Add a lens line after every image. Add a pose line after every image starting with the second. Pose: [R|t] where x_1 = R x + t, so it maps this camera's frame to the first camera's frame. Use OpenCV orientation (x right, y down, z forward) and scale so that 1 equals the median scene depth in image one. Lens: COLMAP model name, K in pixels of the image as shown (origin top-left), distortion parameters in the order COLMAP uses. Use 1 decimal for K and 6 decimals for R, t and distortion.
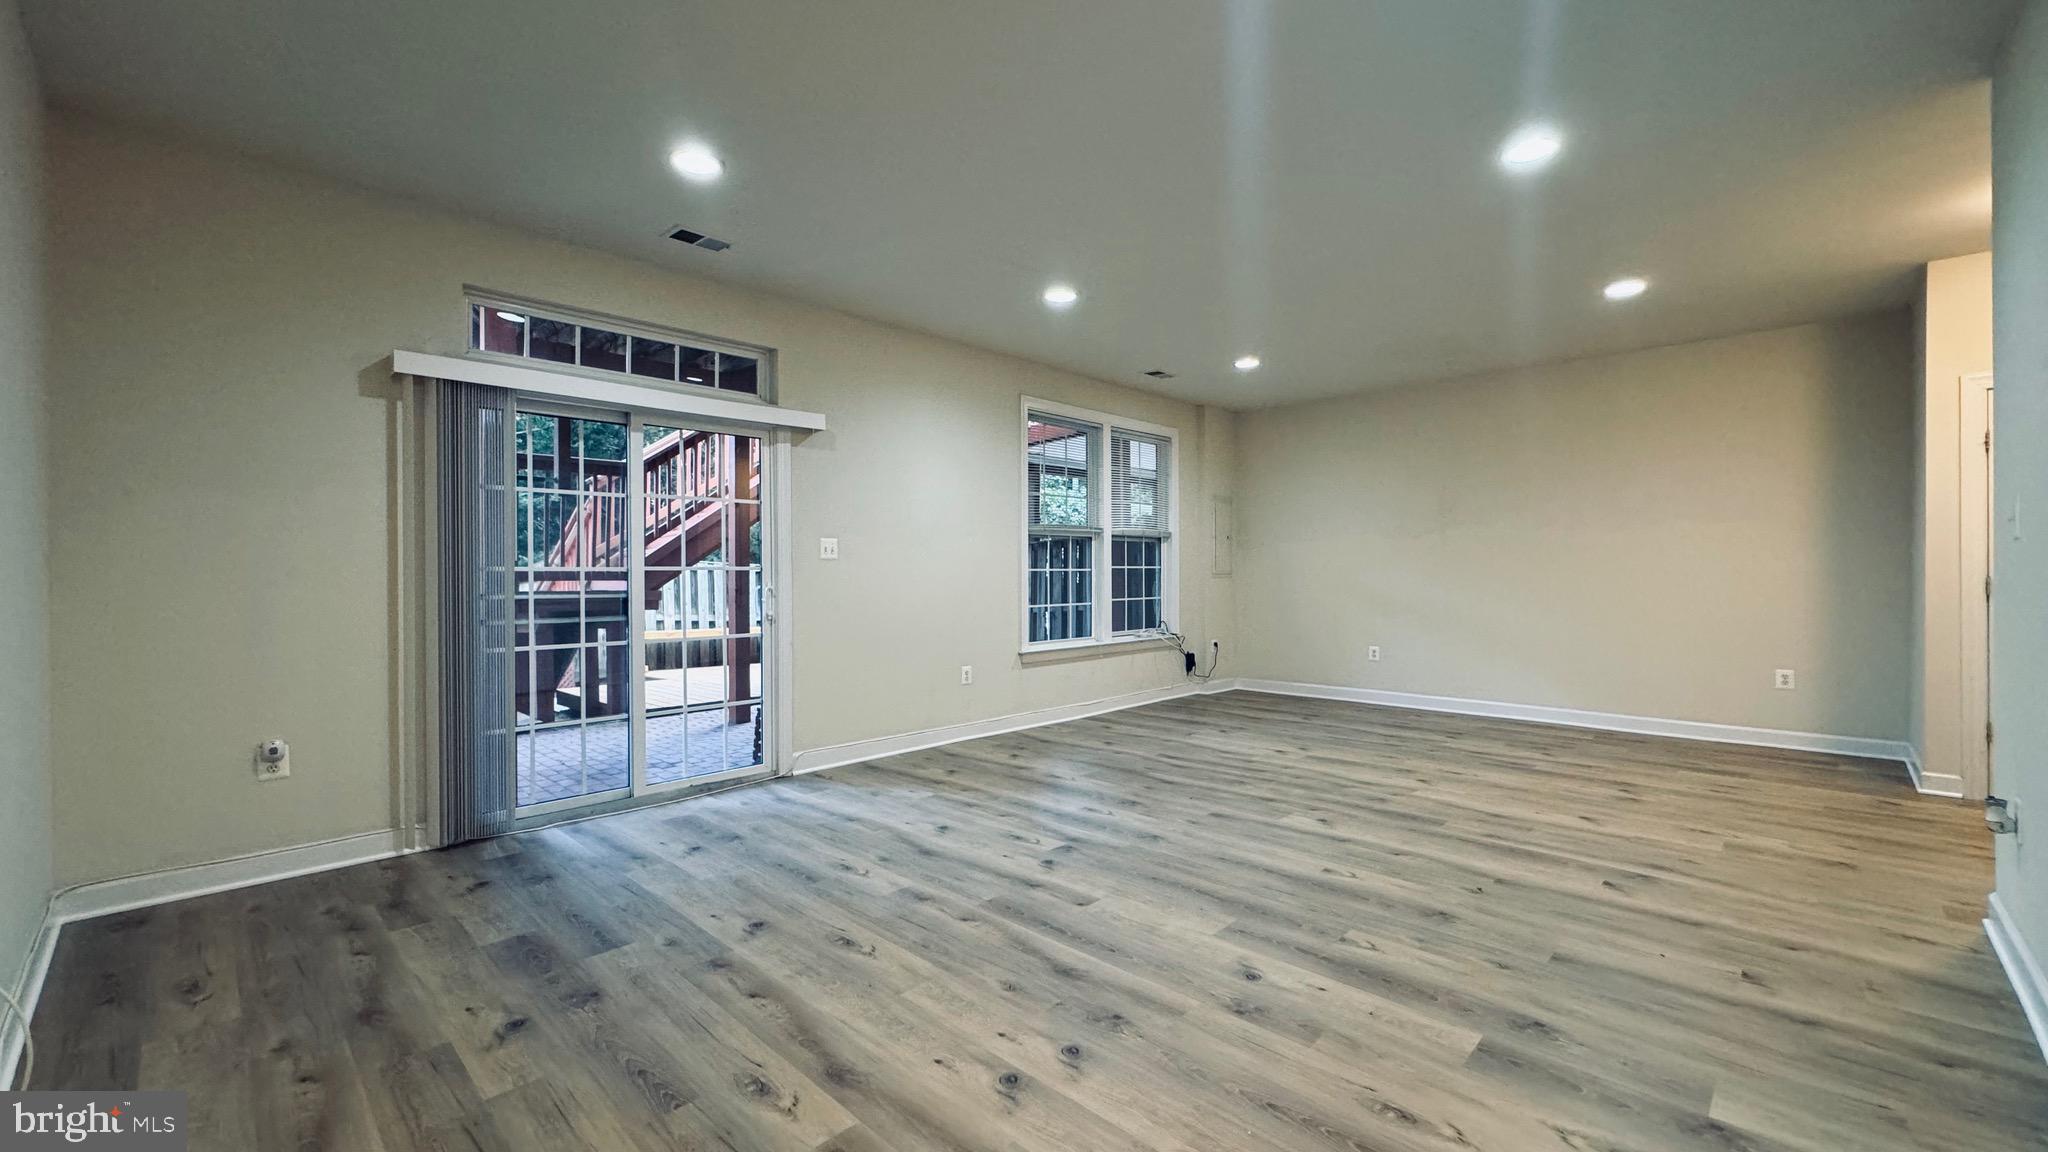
lens RADIAL K [[816.6, 0, 1027.7], [0, 816.6, 572.6], [0, 0, 1]] dist [-0.002187, -0.000269]
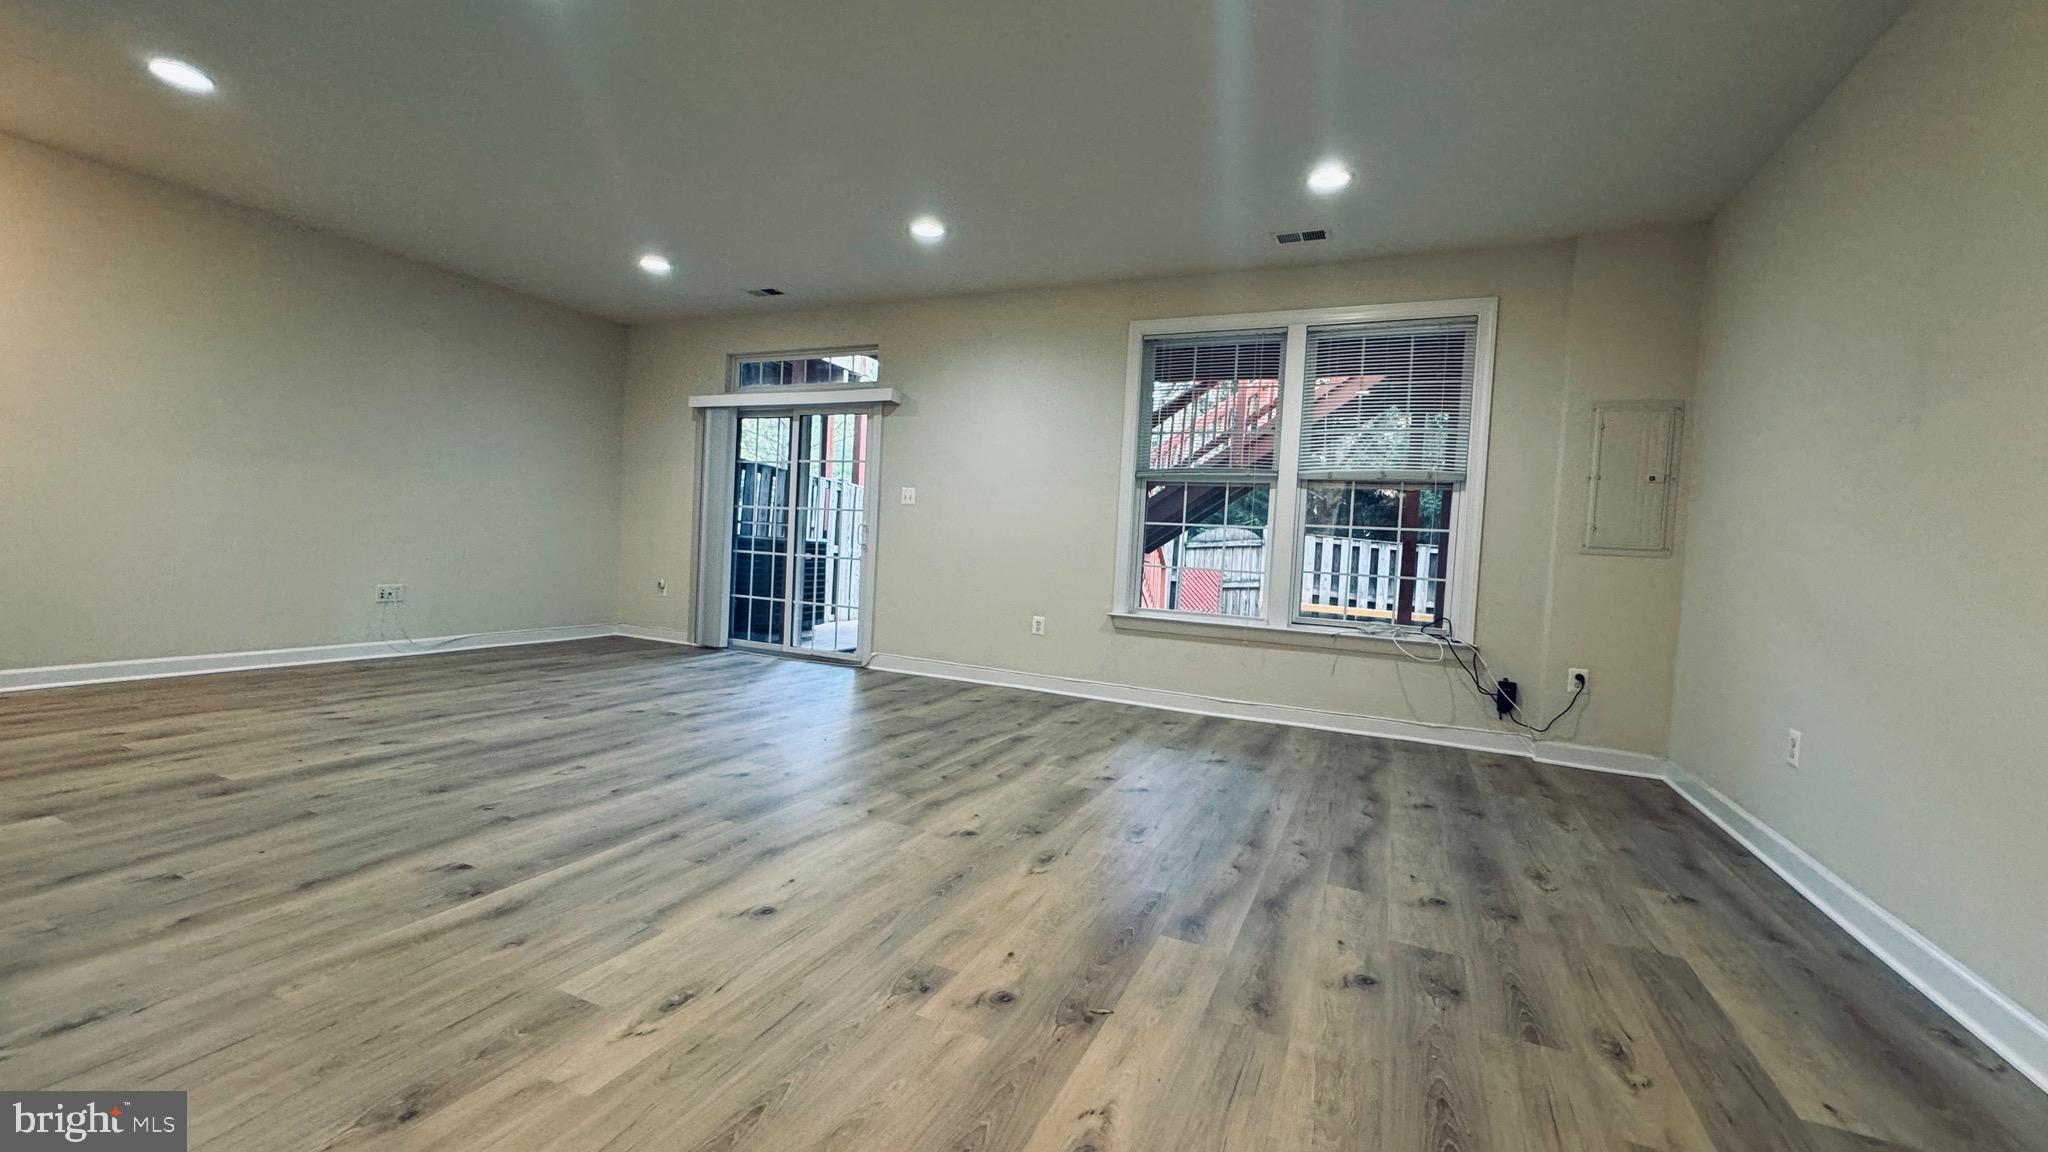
lens RADIAL K [[816.6, 0, 1027.2], [0, 816.6, 577.0], [0, 0, 1]] dist [-0.002187, -0.000269]
pose [[0.336034, 0.059645, -0.939959, 1.389136], [-0.055426, 0.997516, 0.043482, 0.040847], [0.940218, 0.037487, 0.338505, 1.070394]]
